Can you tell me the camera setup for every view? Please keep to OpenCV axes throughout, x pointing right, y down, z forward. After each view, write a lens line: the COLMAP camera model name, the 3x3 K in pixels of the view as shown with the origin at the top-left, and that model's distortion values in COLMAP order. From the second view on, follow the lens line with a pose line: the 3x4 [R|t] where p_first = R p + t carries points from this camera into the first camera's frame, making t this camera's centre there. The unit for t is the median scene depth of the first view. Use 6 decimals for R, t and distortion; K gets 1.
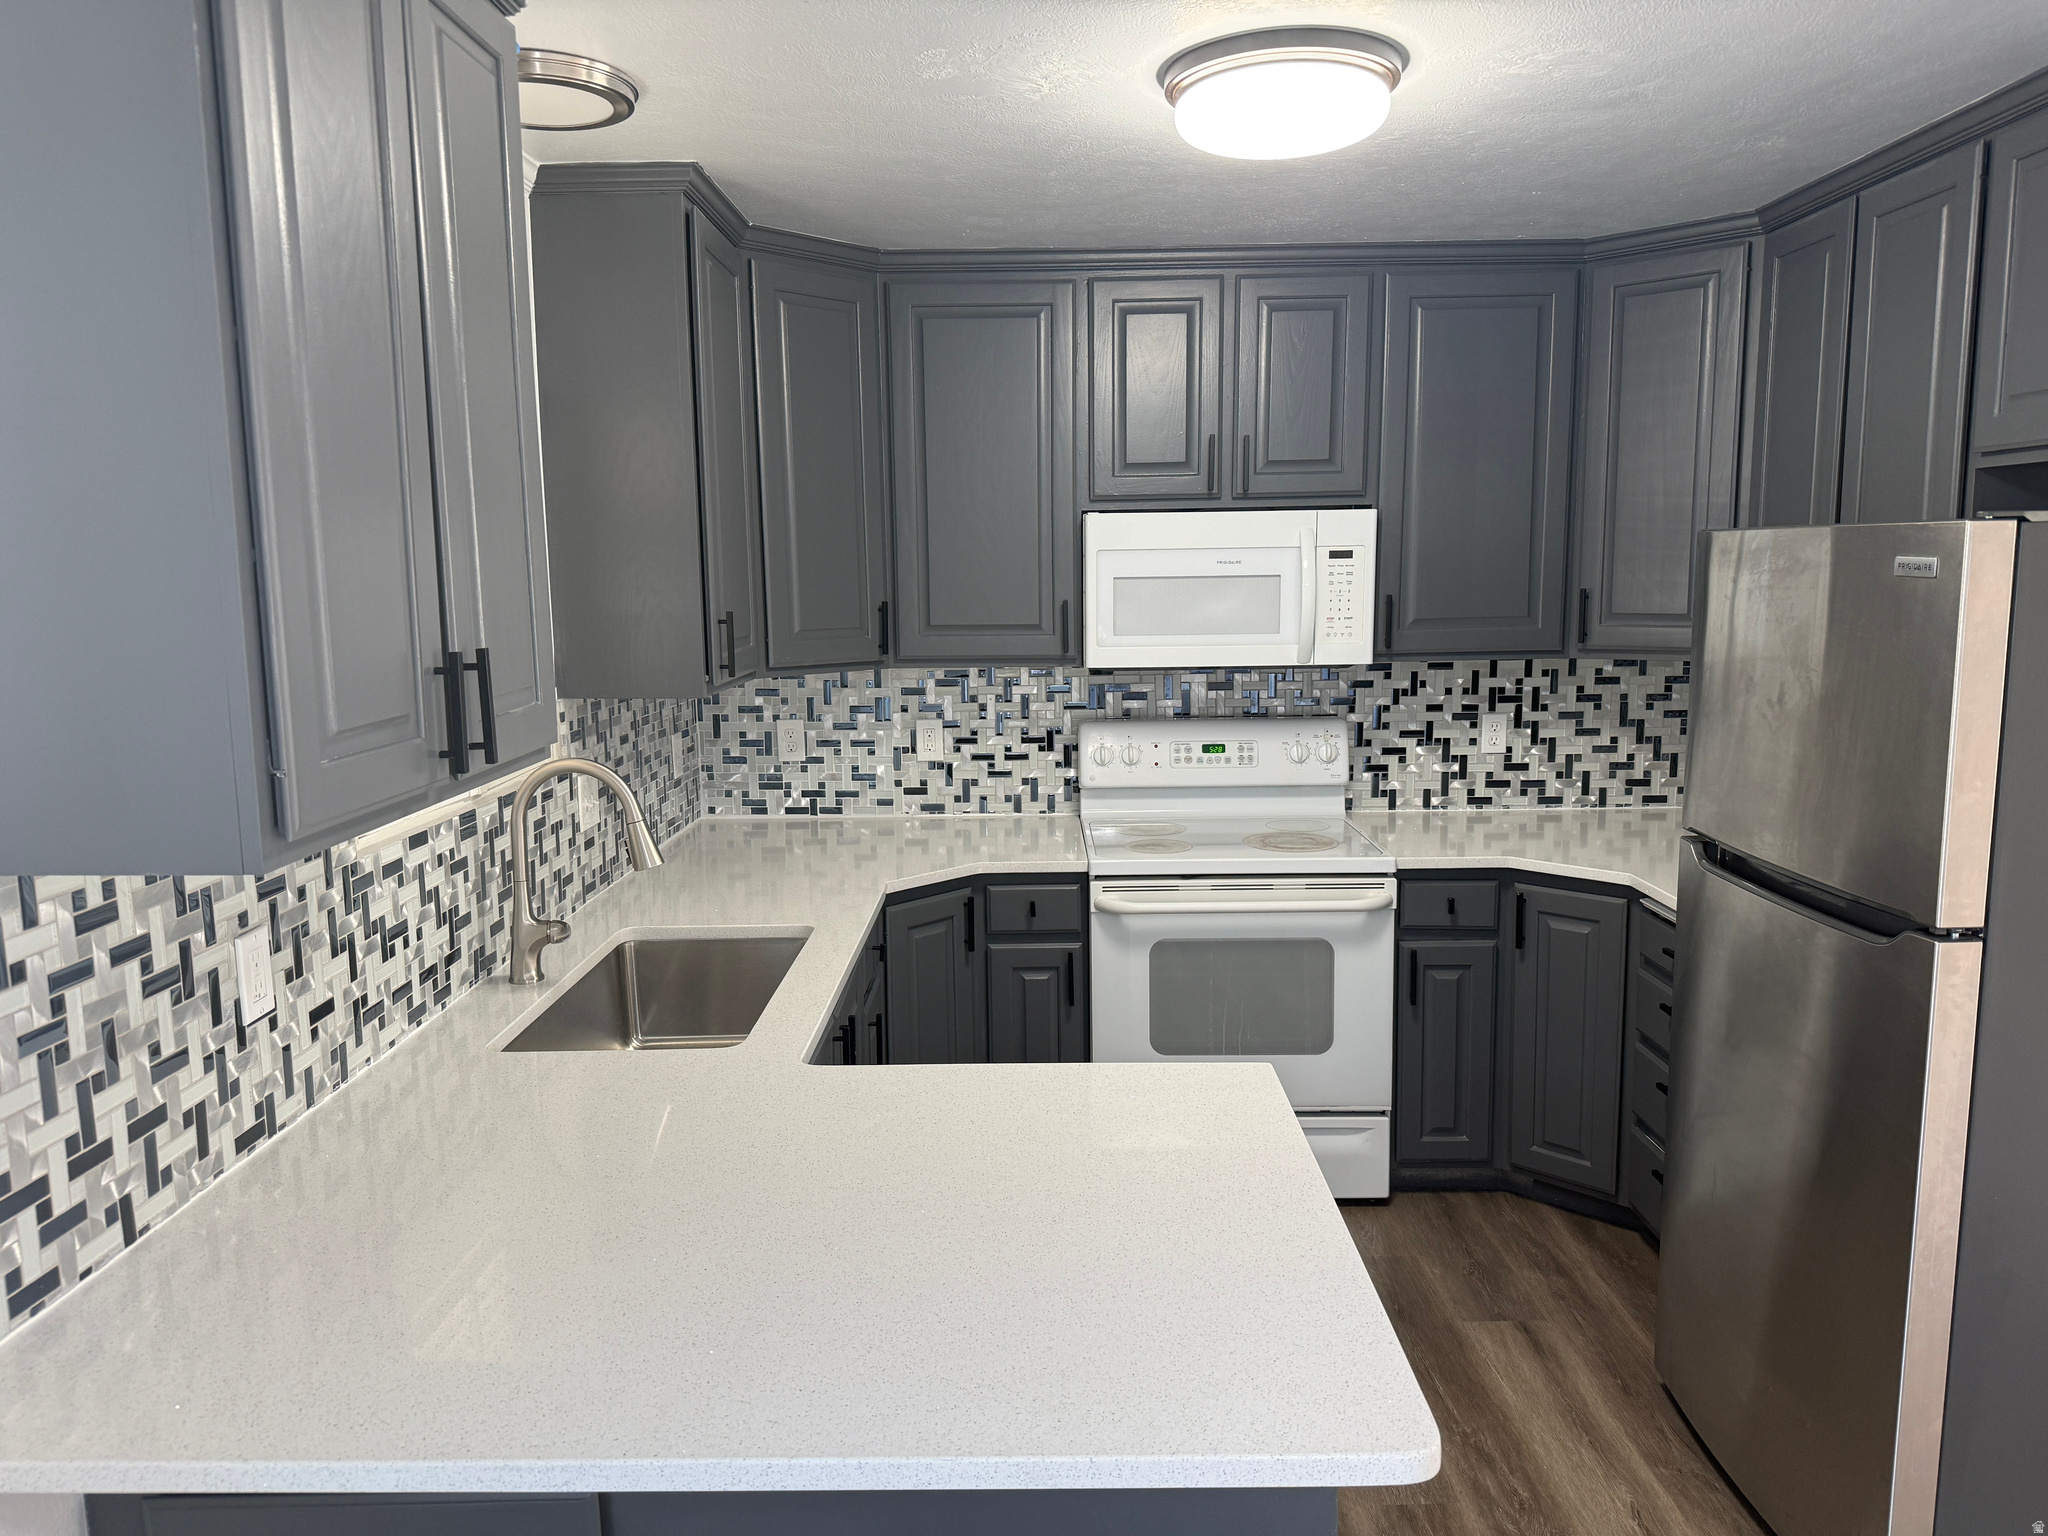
lens RADIAL K [[1446.7, 0, 1017.3], [0, 1446.7, 773.6], [0, 0, 1]] dist [0.159045, -0.233913]
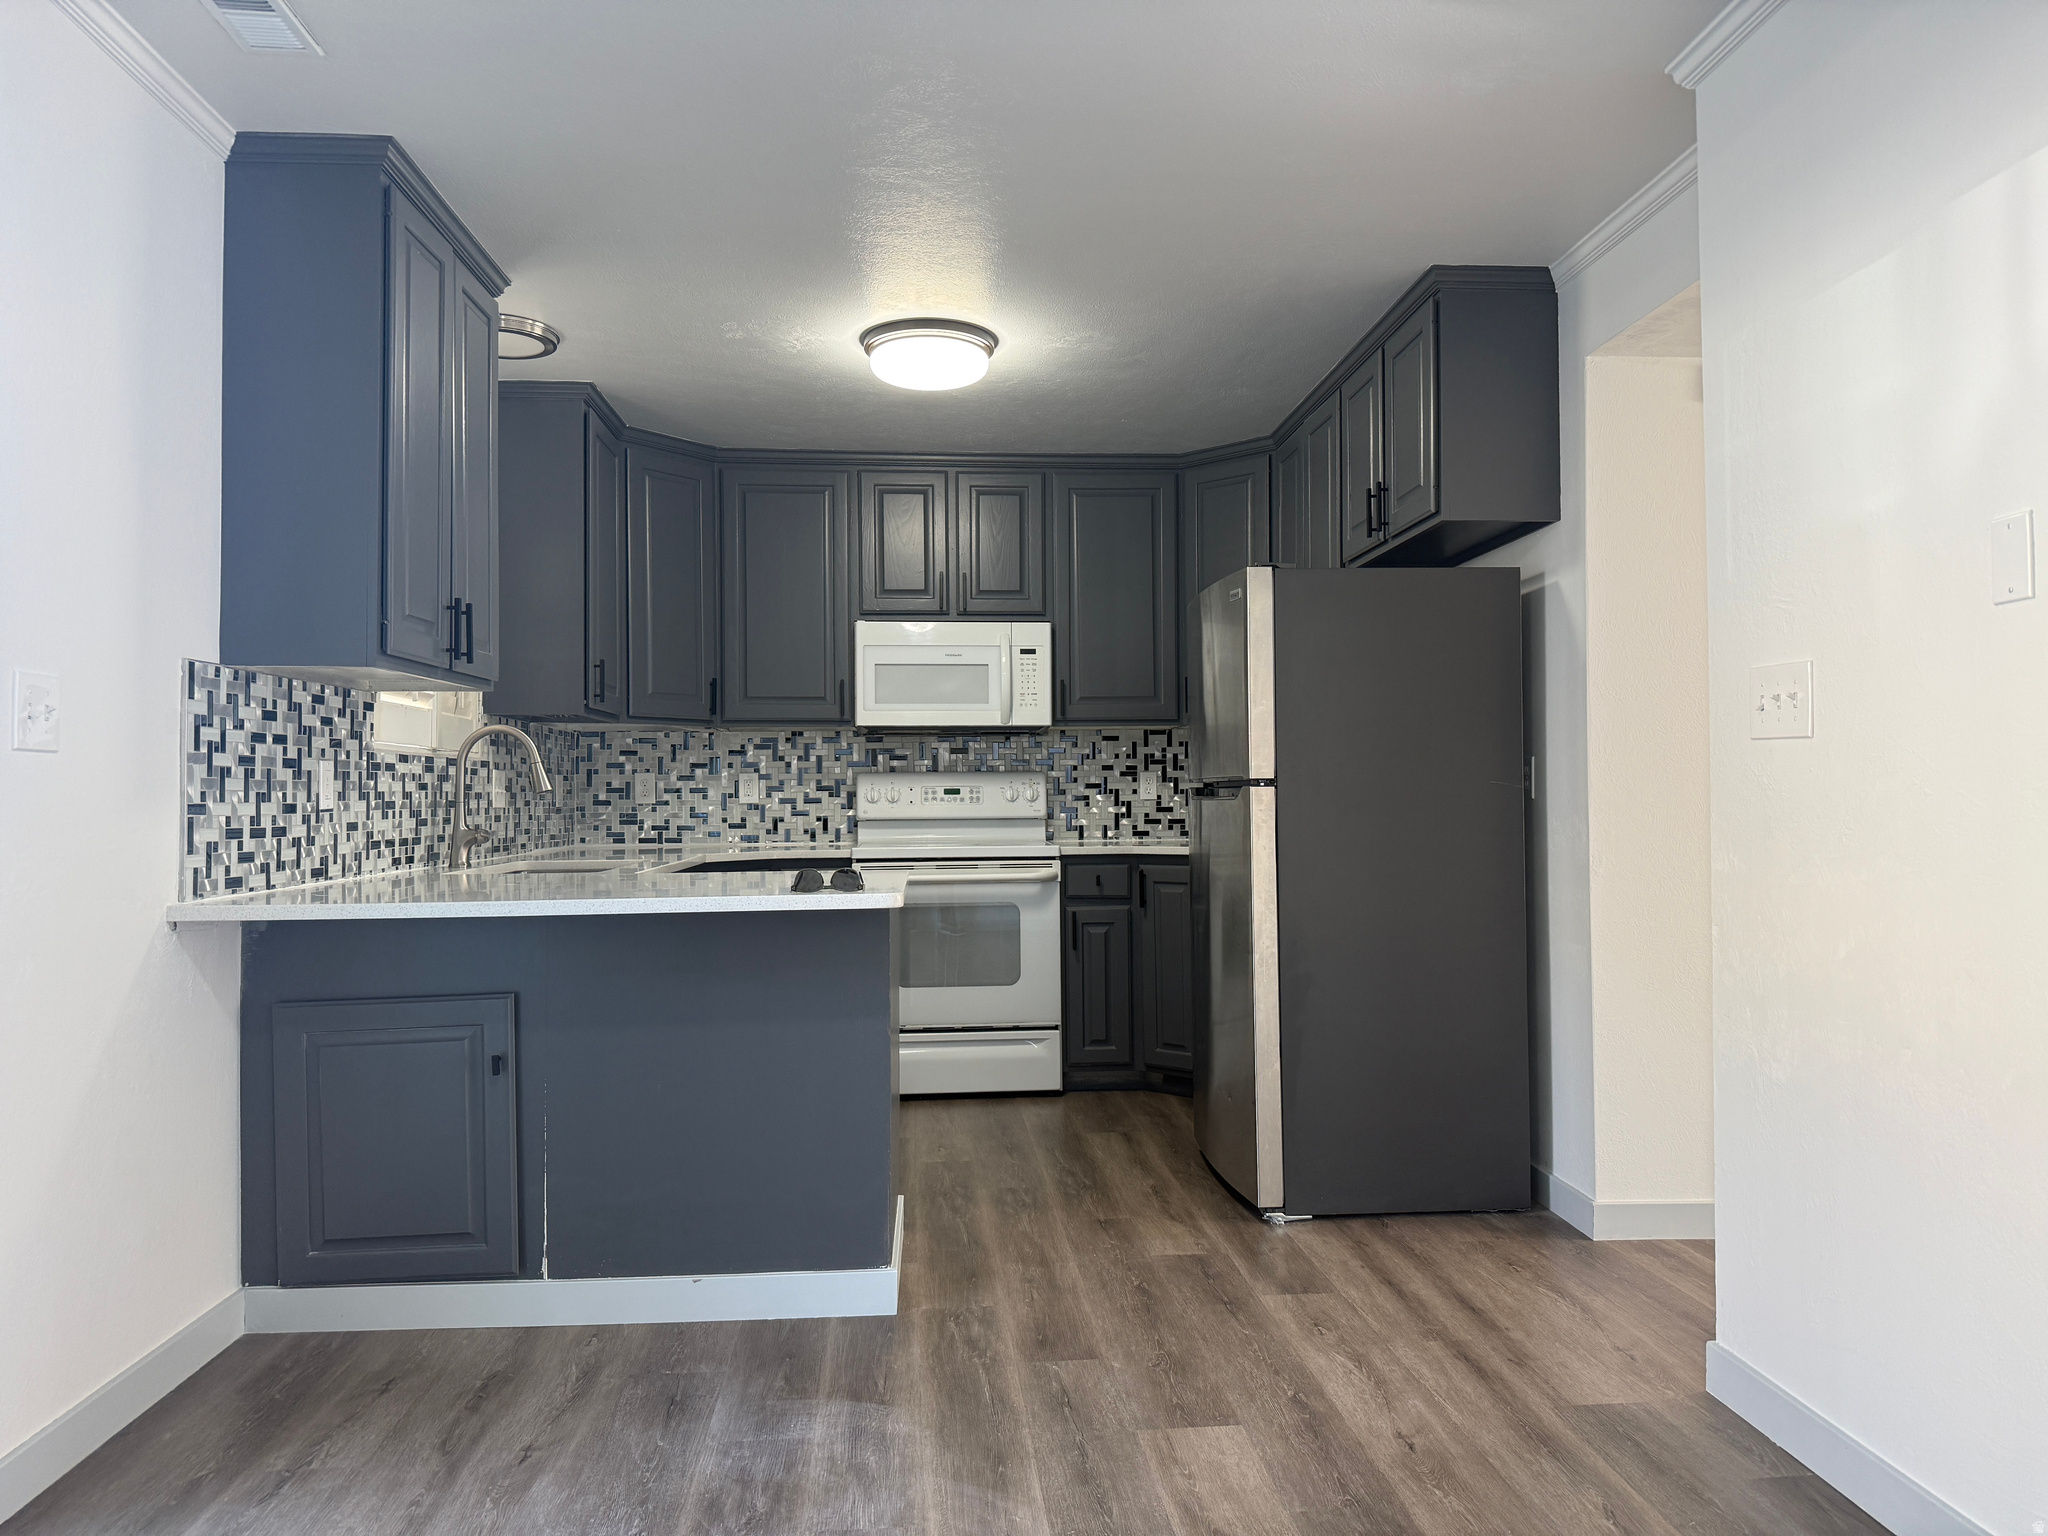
lens RADIAL K [[1446.7, 0, 1017.3], [0, 1446.7, 773.6], [0, 0, 1]] dist [0.159045, -0.233913]
pose [[0.996664, 0.007785, 0.081244, 0.082304], [0.005313, 0.987142, -0.159757, 0.186957], [-0.081443, 0.159656, 0.983807, -0.385386]]
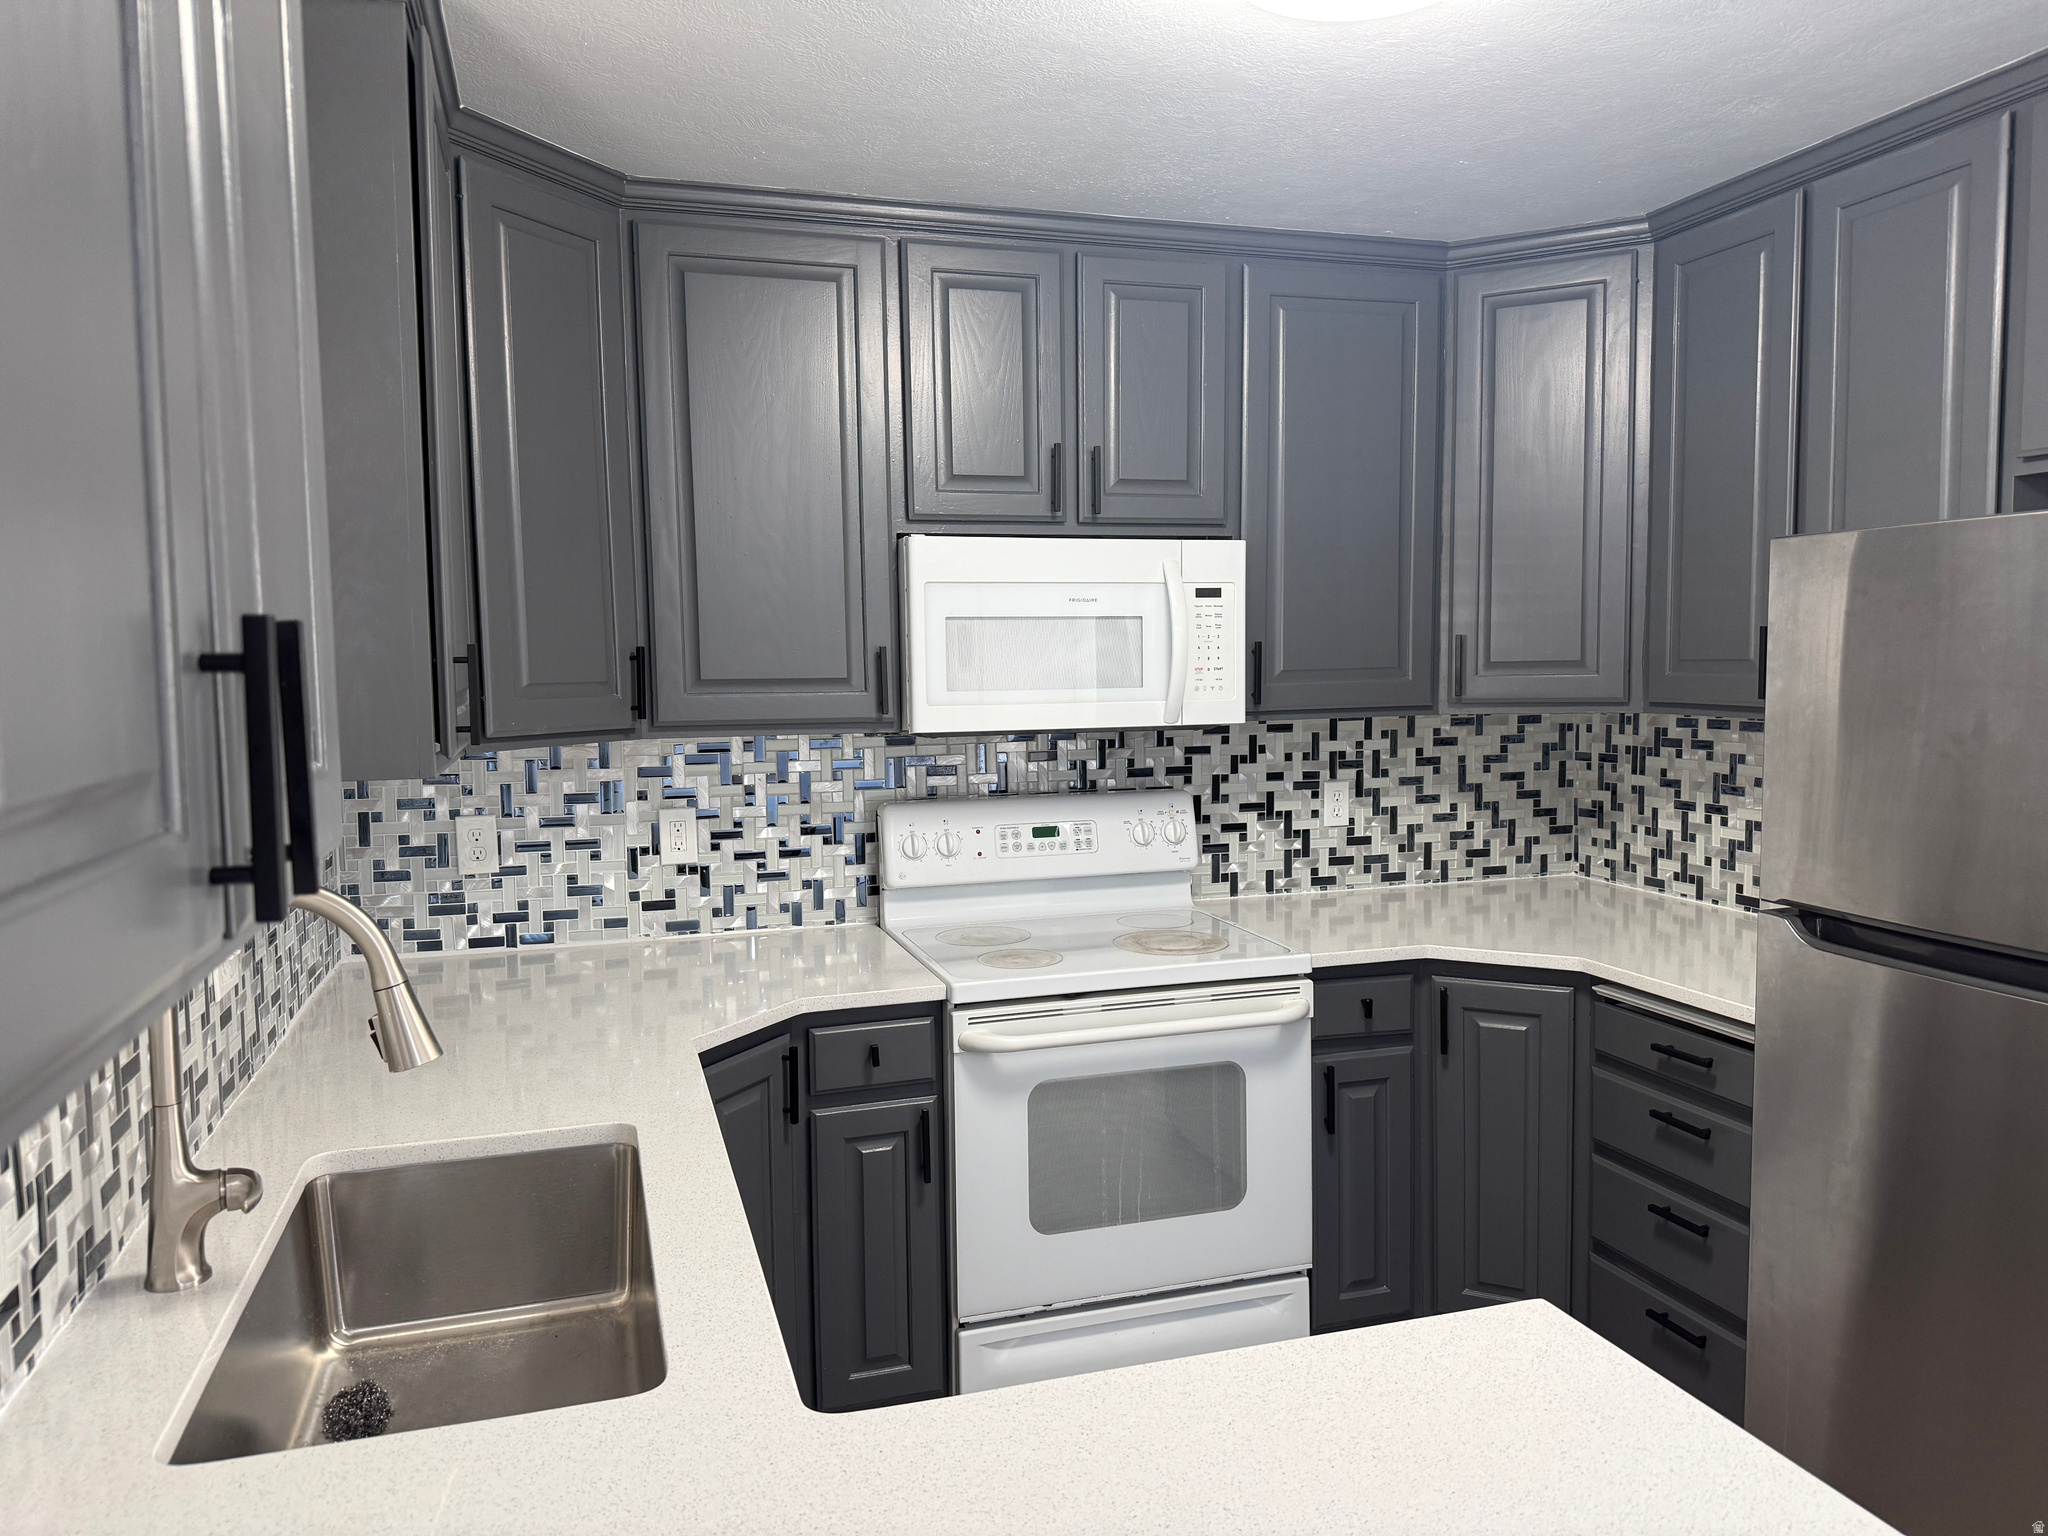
lens RADIAL K [[1446.7, 0, 1017.3], [0, 1446.7, 773.6], [0, 0, 1]] dist [0.159045, -0.233913]
pose [[0.952072, -0.026260, 0.304746, -0.124079], [0.046449, 0.997165, -0.059190, -0.002499], [-0.302328, 0.070508, 0.950593, 0.225488]]
